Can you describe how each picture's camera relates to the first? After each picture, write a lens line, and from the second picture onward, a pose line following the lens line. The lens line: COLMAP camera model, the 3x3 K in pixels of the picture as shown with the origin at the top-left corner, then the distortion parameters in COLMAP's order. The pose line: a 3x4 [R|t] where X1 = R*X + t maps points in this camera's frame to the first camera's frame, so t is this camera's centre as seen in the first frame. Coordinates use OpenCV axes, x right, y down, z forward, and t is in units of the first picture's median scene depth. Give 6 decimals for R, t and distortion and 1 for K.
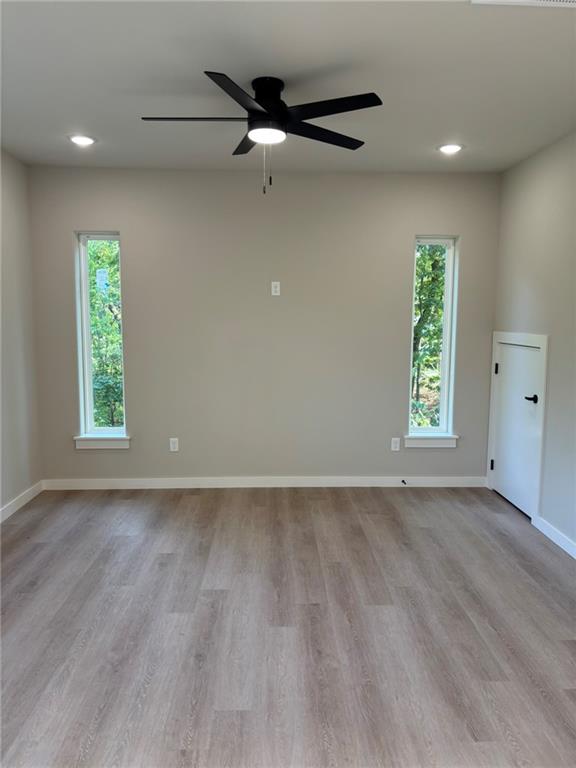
lens RADIAL K [[594.5, 0, 288.0], [0, 594.5, 384.0], [0, 0, 1]] dist [0.013654, 0.000015]
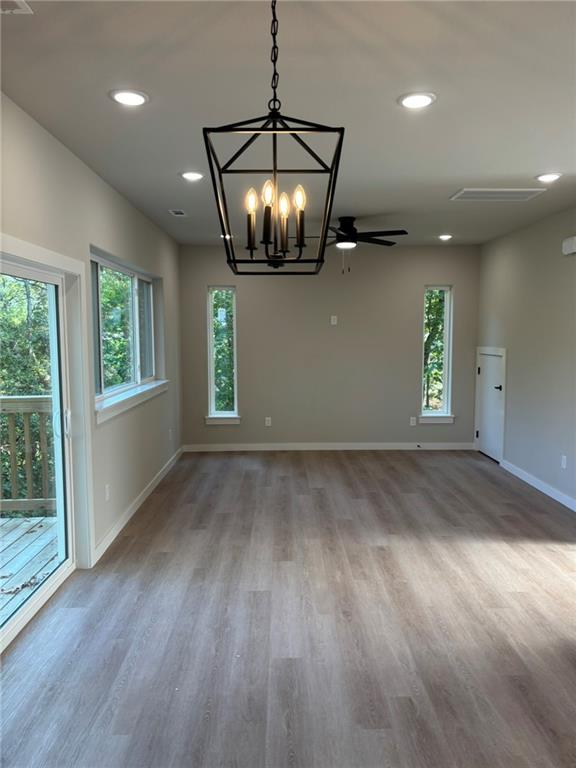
lens RADIAL K [[573.4, 0, 288.0], [0, 573.4, 384.0], [0, 0, 1]] dist [0.039579, -0.000280]
pose [[0.999709, -0.006343, -0.023289, -0.106866], [0.005726, 0.999633, -0.026482, 0.044535], [0.023449, 0.026341, 0.999378, -0.490720]]
